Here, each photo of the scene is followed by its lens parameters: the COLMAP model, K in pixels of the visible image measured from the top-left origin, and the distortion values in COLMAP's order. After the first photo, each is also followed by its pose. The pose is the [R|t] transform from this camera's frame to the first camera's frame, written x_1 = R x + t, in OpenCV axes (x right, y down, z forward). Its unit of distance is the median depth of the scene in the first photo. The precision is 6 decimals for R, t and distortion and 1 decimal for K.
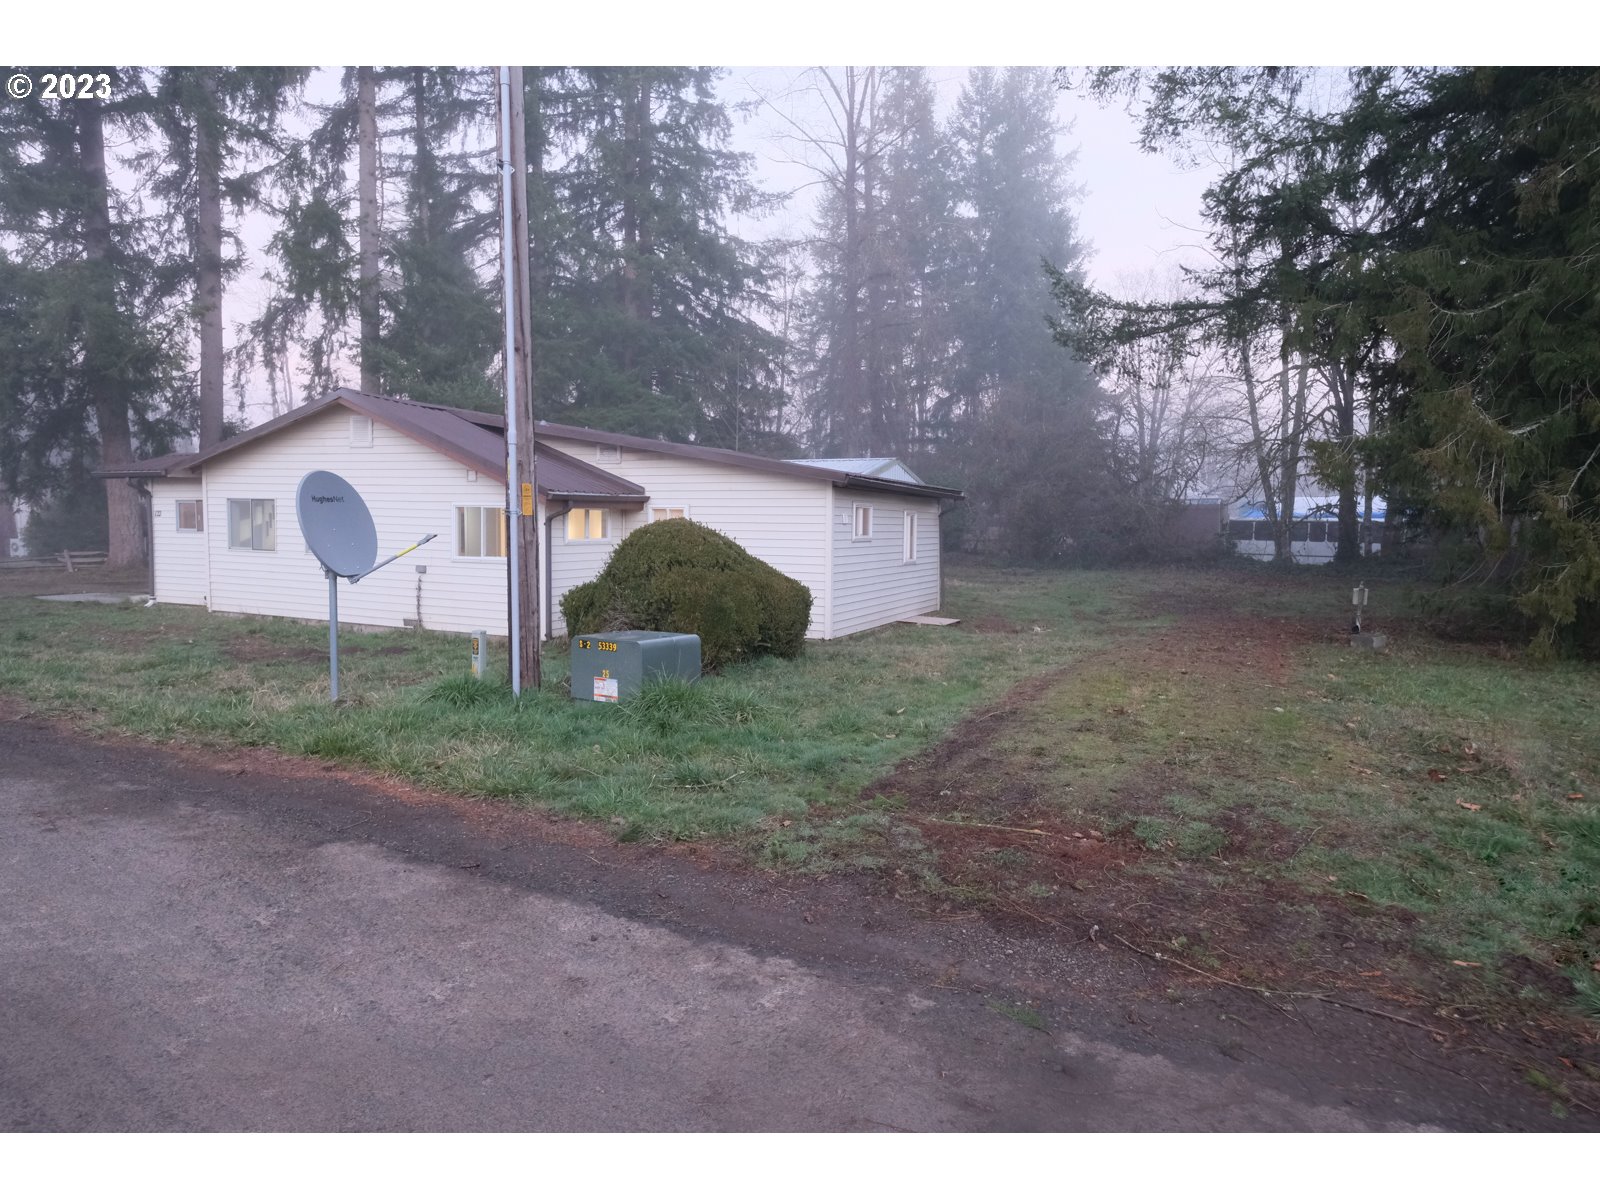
lens RADIAL K [[987.4, 0, 800.0], [0, 987.4, 600.0], [0, 0, 1]] dist [0.000031, 0.000497]
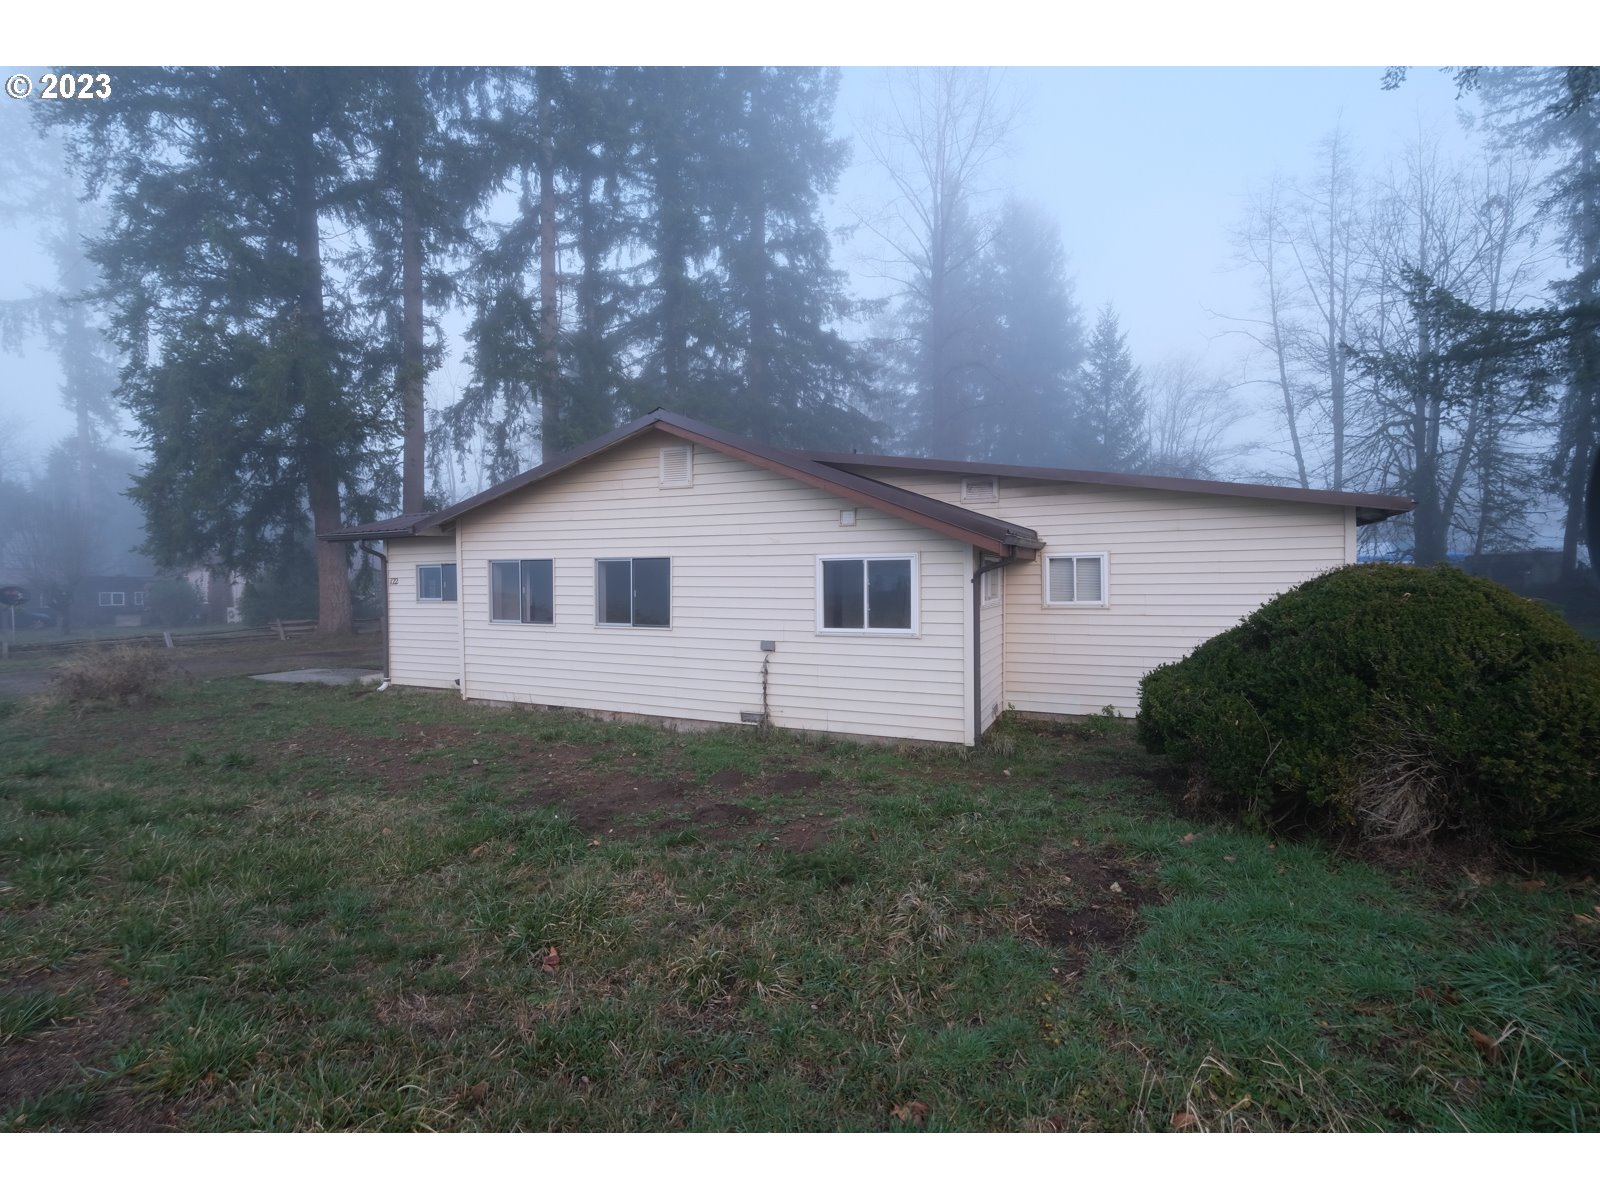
lens RADIAL K [[729.6, 0, 800.0], [0, 729.6, 600.0], [0, 0, 1]] dist [-0.001589, -0.000182]
pose [[0.999667, -0.024176, -0.008984, -0.173955], [0.023708, 0.998516, -0.049027, -0.018840], [0.010156, 0.048798, 0.998757, 0.220812]]
